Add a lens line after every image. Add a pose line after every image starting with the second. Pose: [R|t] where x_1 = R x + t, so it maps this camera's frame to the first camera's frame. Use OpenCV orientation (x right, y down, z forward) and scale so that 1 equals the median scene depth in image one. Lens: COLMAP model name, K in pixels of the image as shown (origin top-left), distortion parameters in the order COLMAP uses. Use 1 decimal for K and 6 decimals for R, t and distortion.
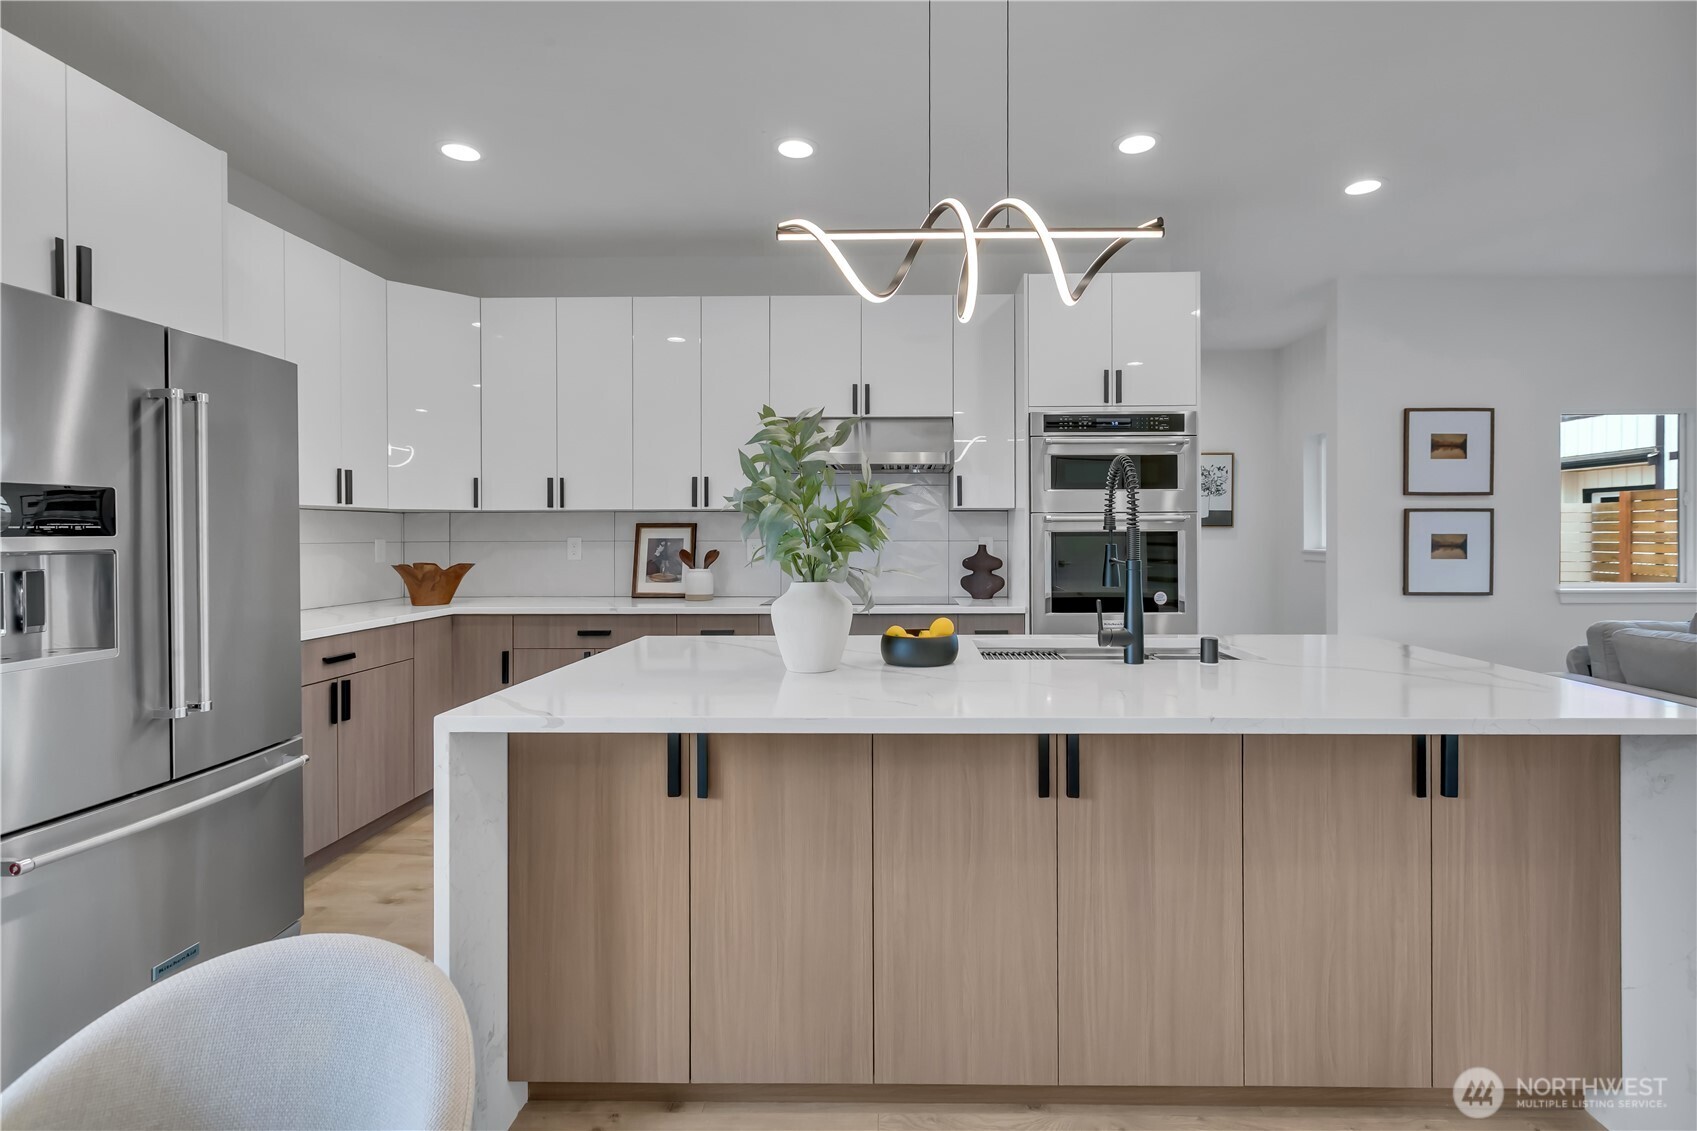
lens RADIAL K [[788.9, 0, 885.7], [0, 788.9, 533.3], [0, 0, 1]] dist [0.001844, -0.001318]
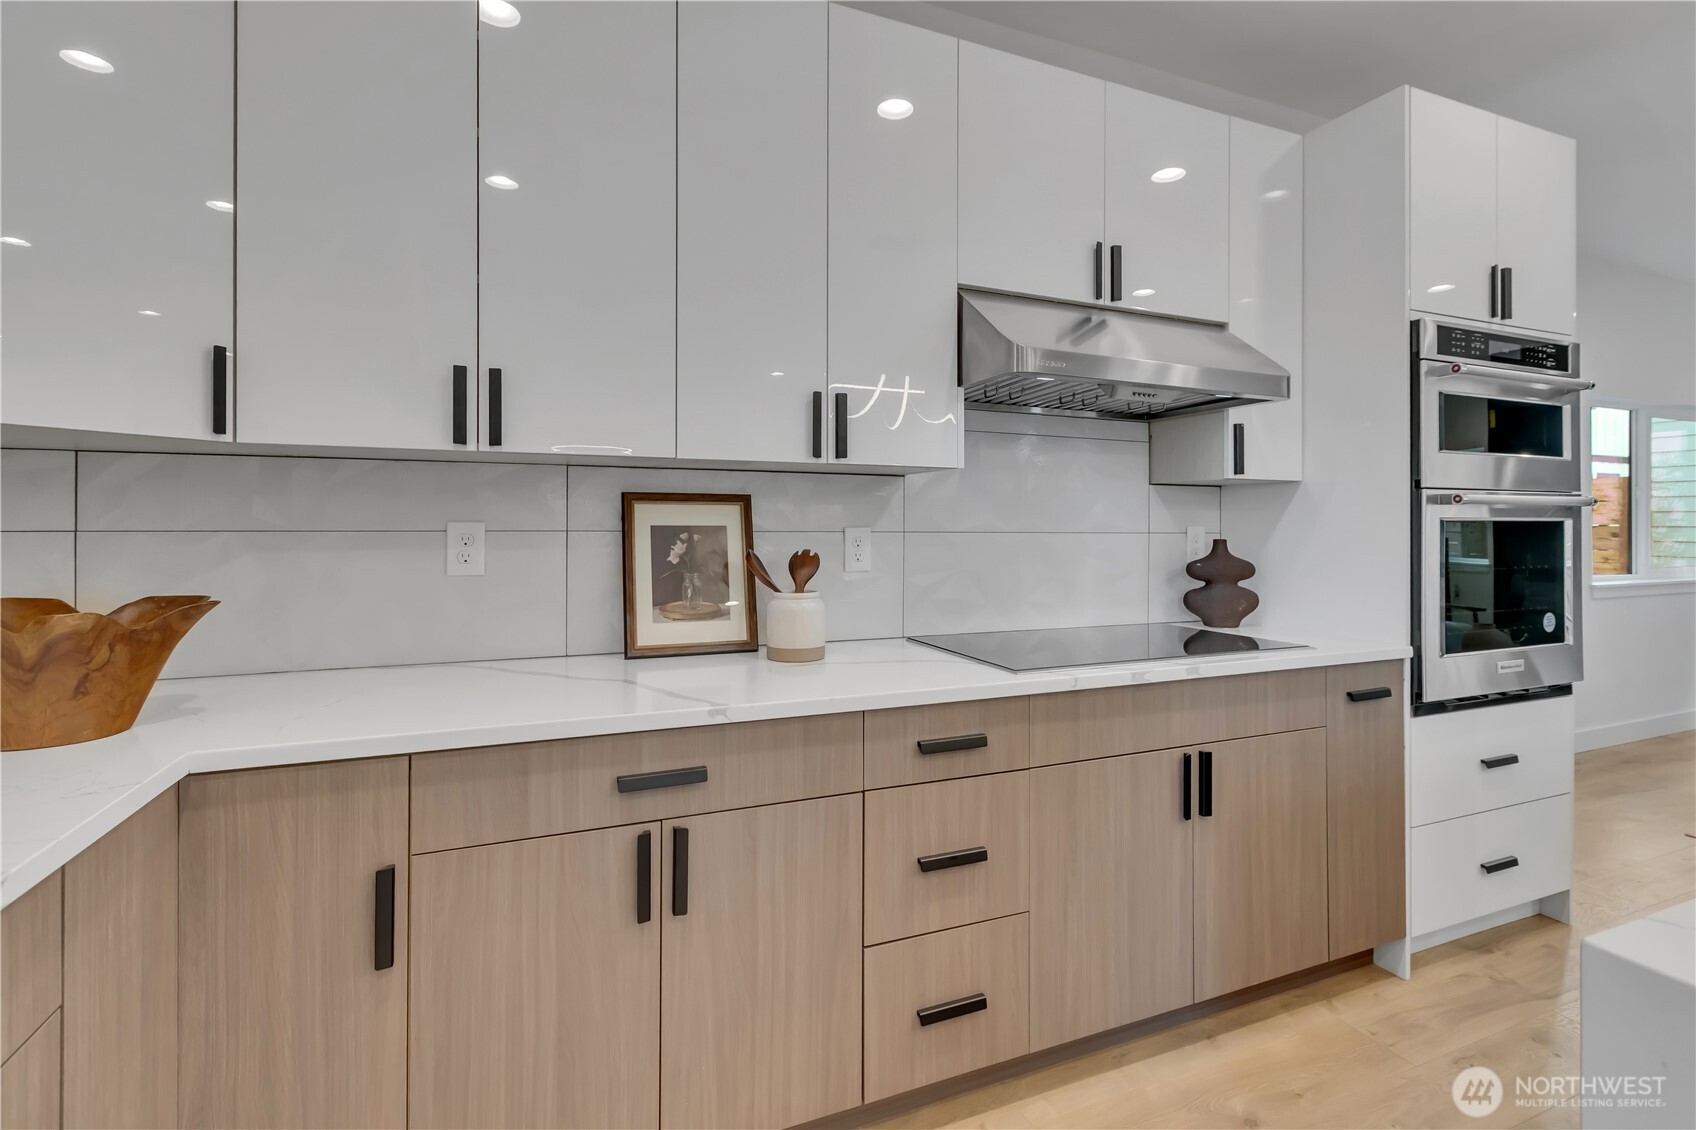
lens RADIAL K [[788.5, 0, 845.3], [0, 788.5, 515.1], [0, 0, 1]] dist [0.001844, -0.001318]
pose [[0.915537, 0.011826, 0.402059, -0.448530], [-0.010532, 0.999930, -0.005429, 0.002296], [-0.402095, 0.000736, 0.915597, 0.632660]]
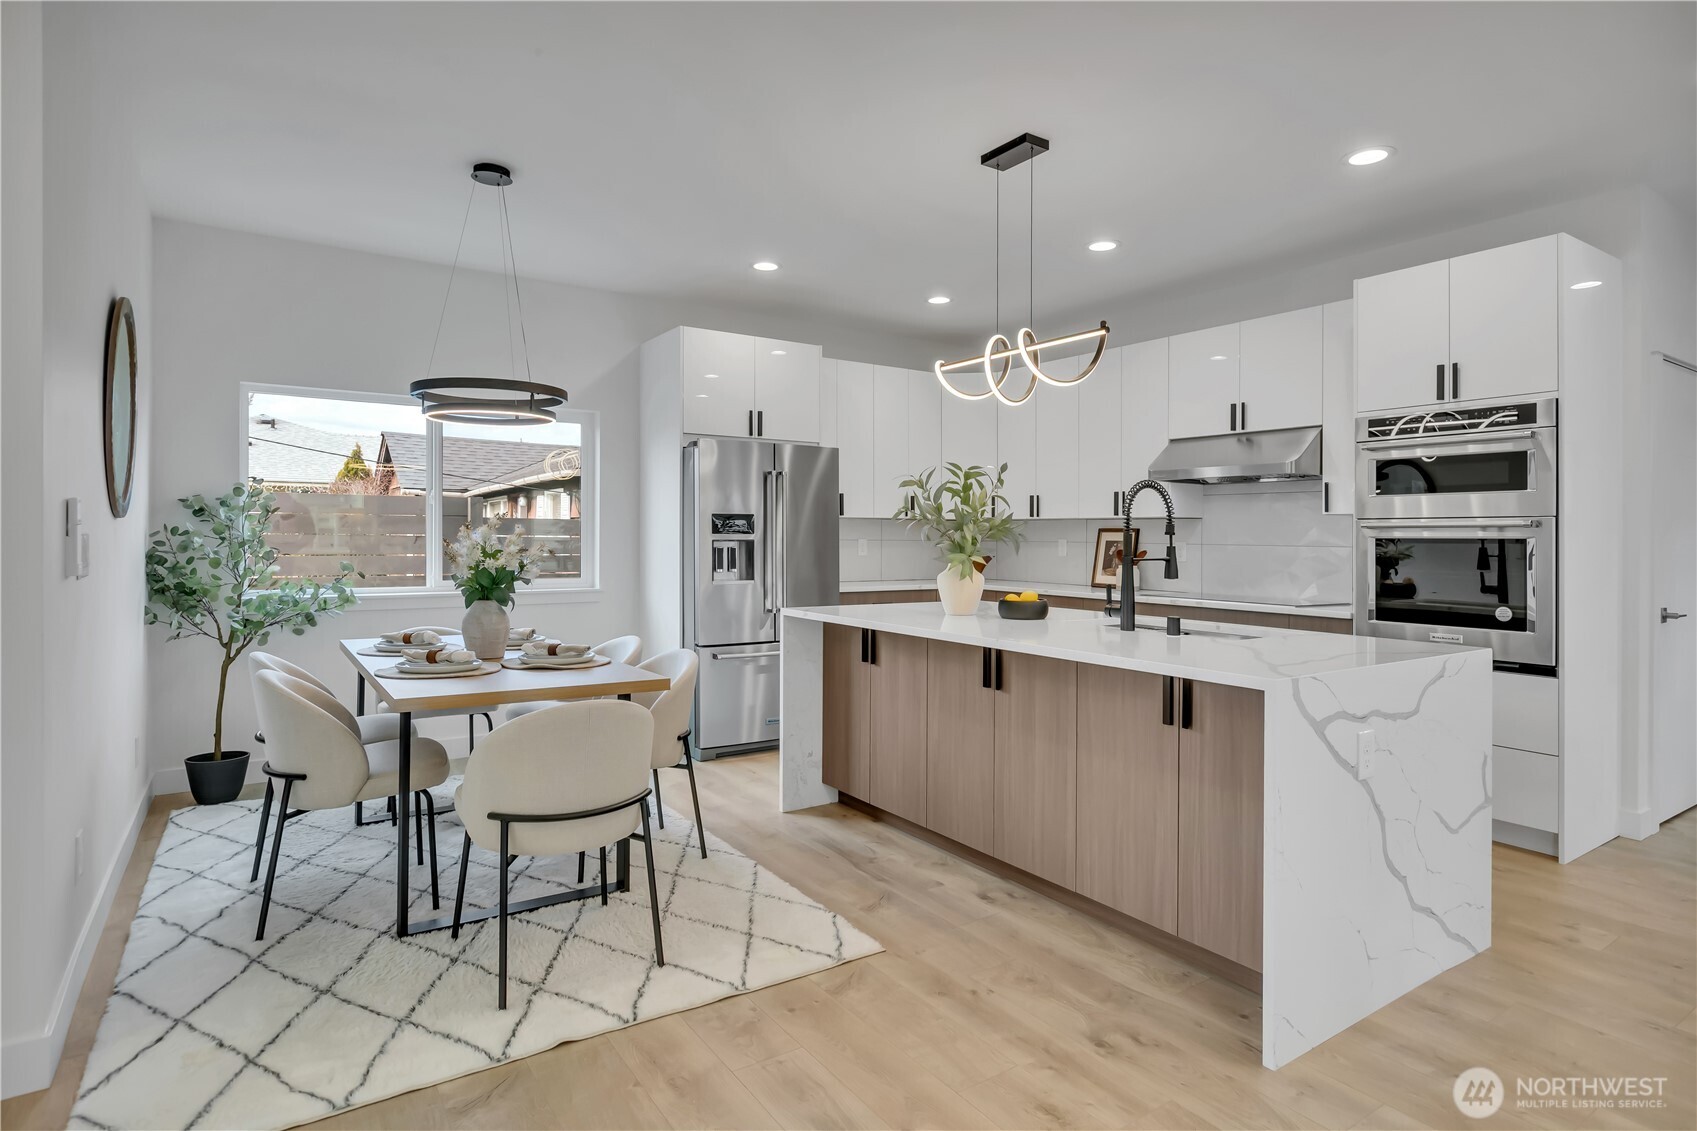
lens RADIAL K [[899.6, 0, 857.3], [0, 899.6, 529.2], [0, 0, 1]] dist [-0.000422, 0.000347]
pose [[0.577109, 0.001783, -0.816665, 0.750867], [-0.009906, 0.999939, -0.004817, -0.000928], [0.816607, 0.010870, 0.577092, -0.172140]]
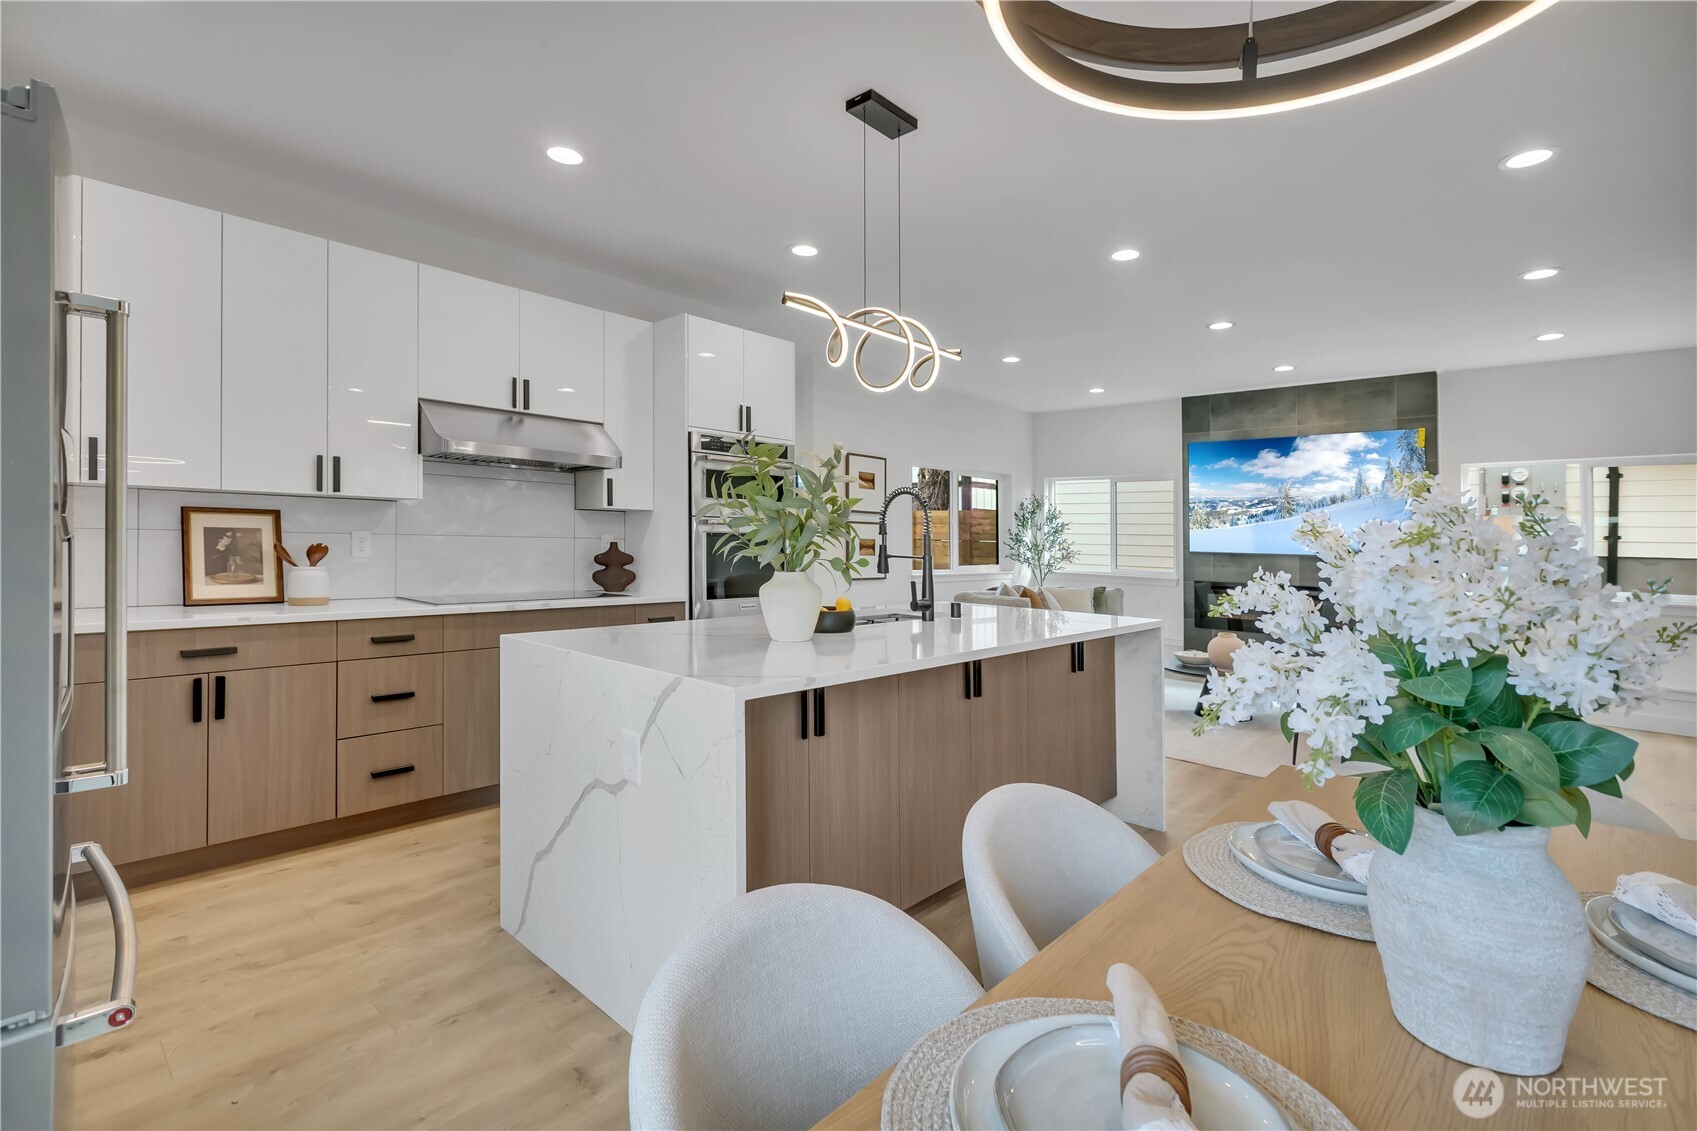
lens RADIAL K [[788.9, 0, 867.8], [0, 788.9, 547.3], [0, 0, 1]] dist [0.001844, -0.001318]
pose [[0.648275, 0.010112, 0.761339, -0.545080], [-0.026665, 0.999600, 0.009429, 0.002423], [-0.760939, -0.026414, 0.648285, 0.034597]]
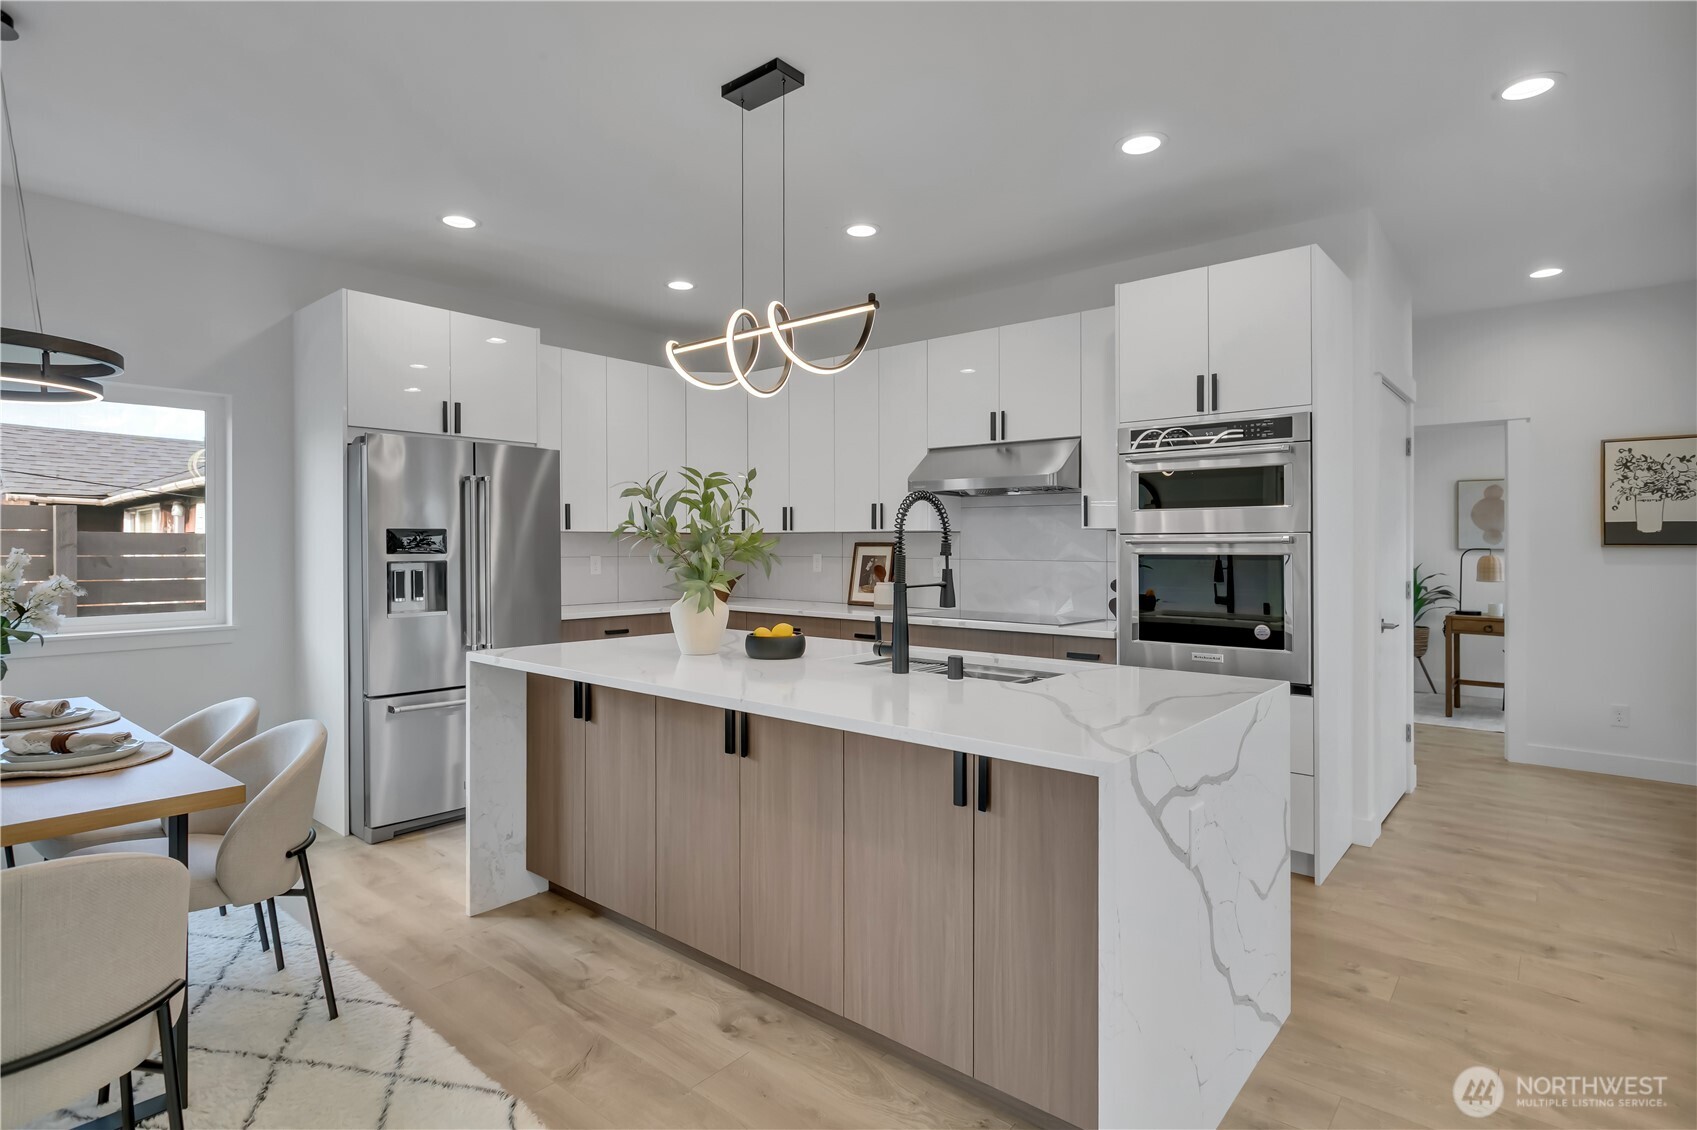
lens RADIAL K [[860.3, 0, 858.7], [0, 860.3, 539.9], [0, 0, 1]] dist [-0.006389, 0.001523]
pose [[0.778665, 0.000160, -0.627440, 0.592663], [-0.003617, 0.999984, -0.004234, -0.013165], [0.627430, 0.005566, 0.778653, -0.008277]]
